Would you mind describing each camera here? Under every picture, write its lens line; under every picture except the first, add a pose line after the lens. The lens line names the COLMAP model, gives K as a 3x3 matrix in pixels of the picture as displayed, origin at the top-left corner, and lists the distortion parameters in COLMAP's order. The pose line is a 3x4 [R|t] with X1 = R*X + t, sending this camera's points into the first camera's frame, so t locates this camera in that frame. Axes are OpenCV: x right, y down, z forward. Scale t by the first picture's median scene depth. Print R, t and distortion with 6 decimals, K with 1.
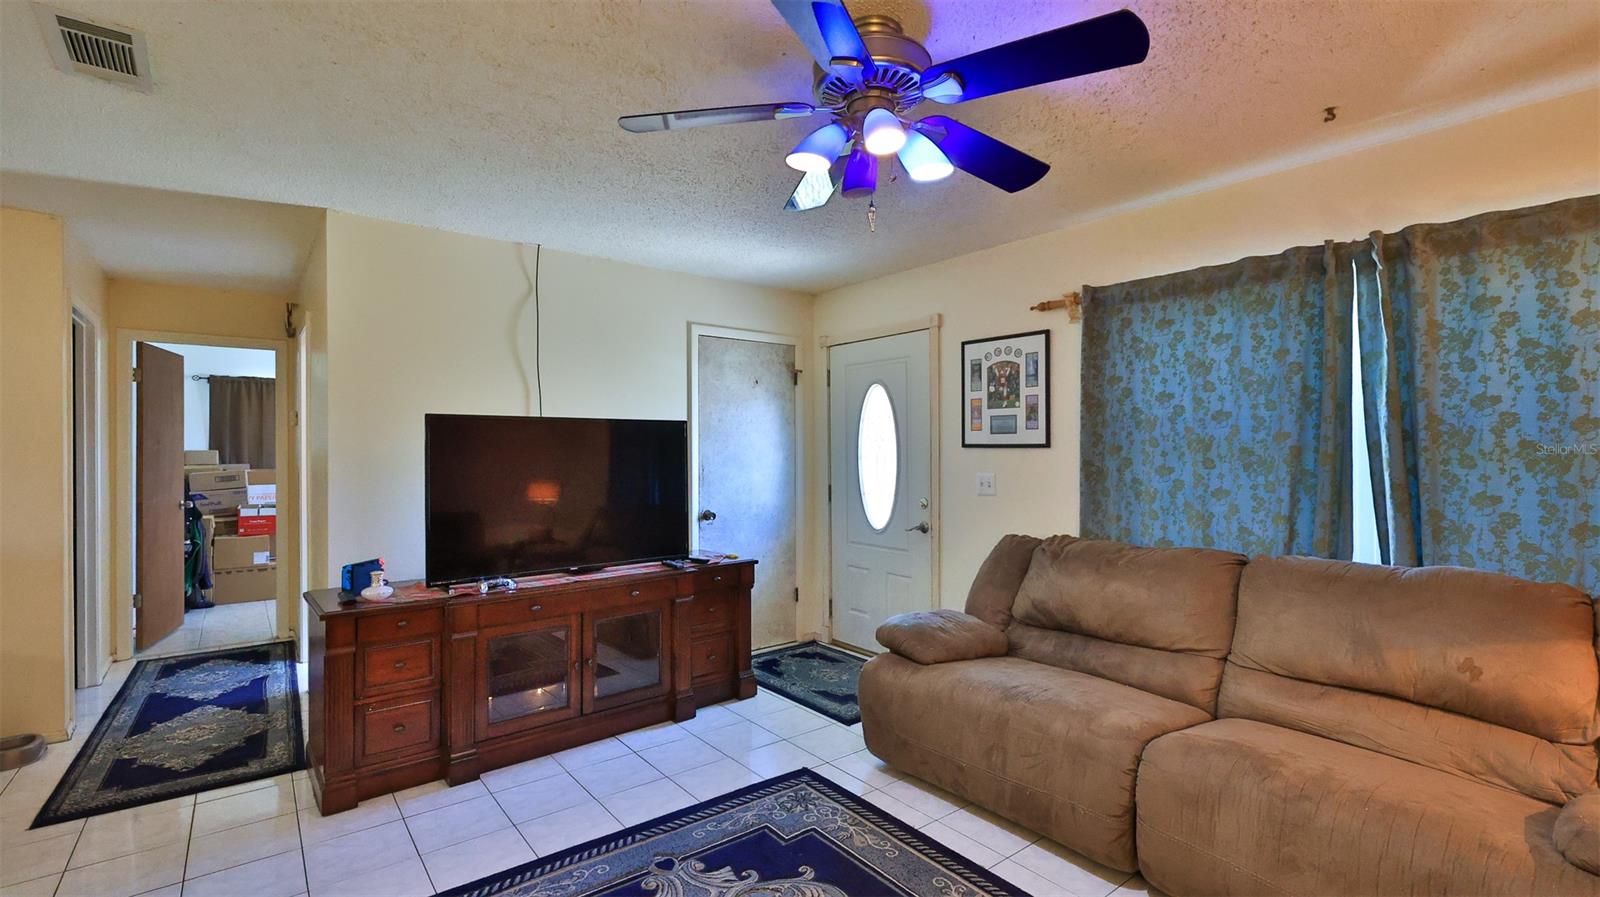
lens RADIAL K [[699.2, 0, 799.0], [0, 699.2, 451.1], [0, 0, 1]] dist [0.003302, 0.000109]
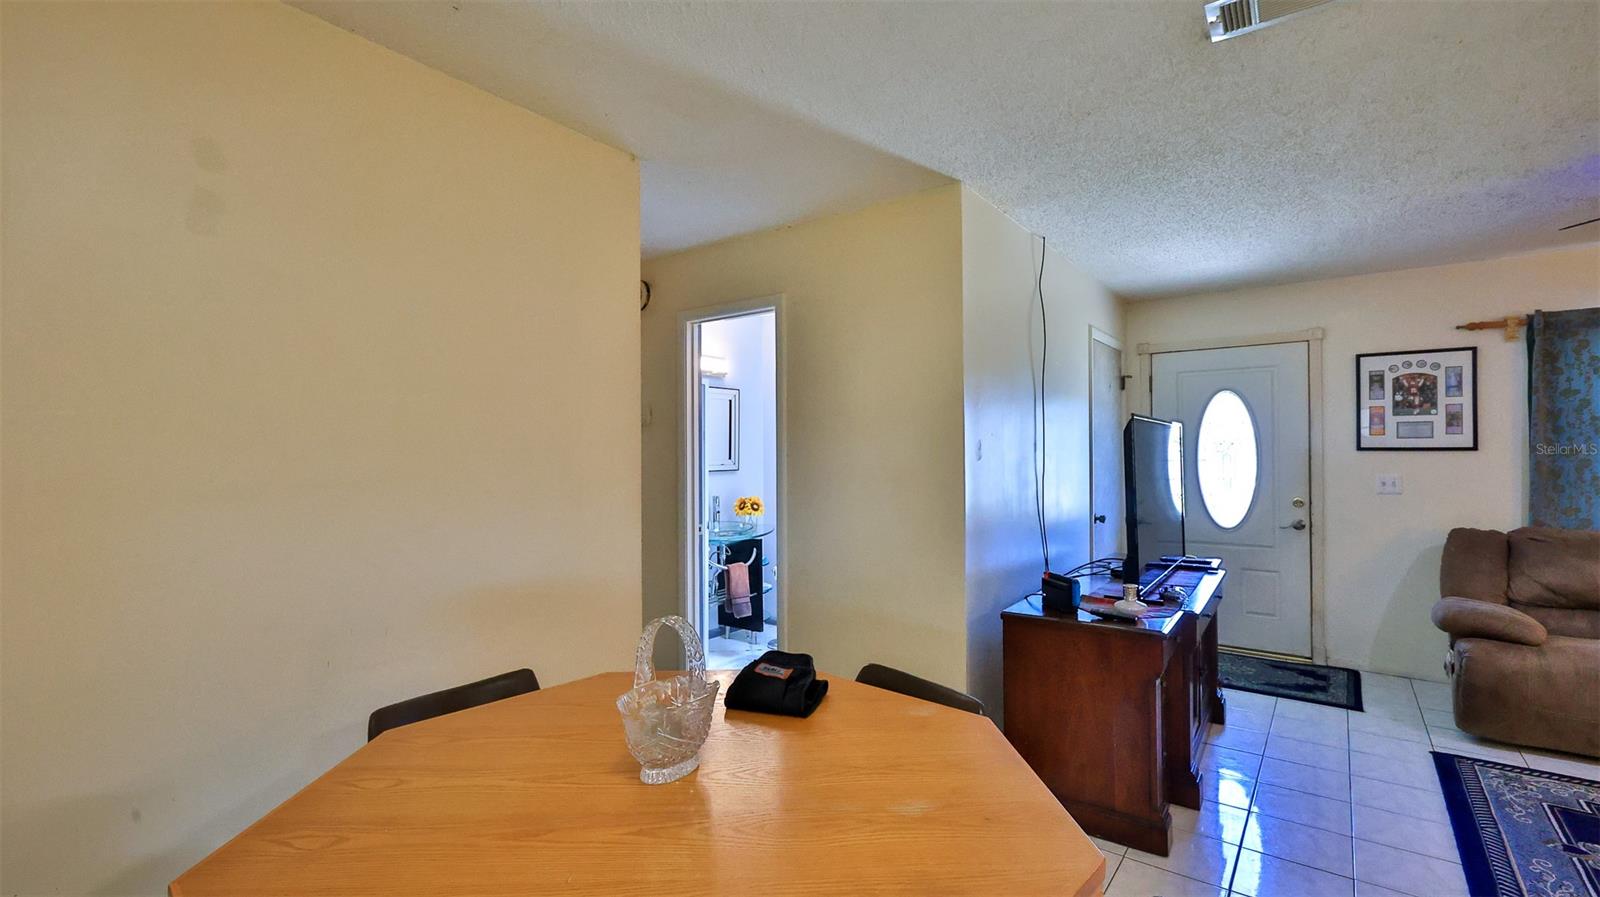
lens RADIAL K [[699.2, 0, 800.4], [0, 699.2, 446.6], [0, 0, 1]] dist [0.003302, 0.000109]
pose [[0.969523, 0.001434, 0.244997, -0.944357], [0.001691, 0.999920, -0.012544, 0.001031], [-0.244996, 0.012576, 0.969443, 0.158044]]
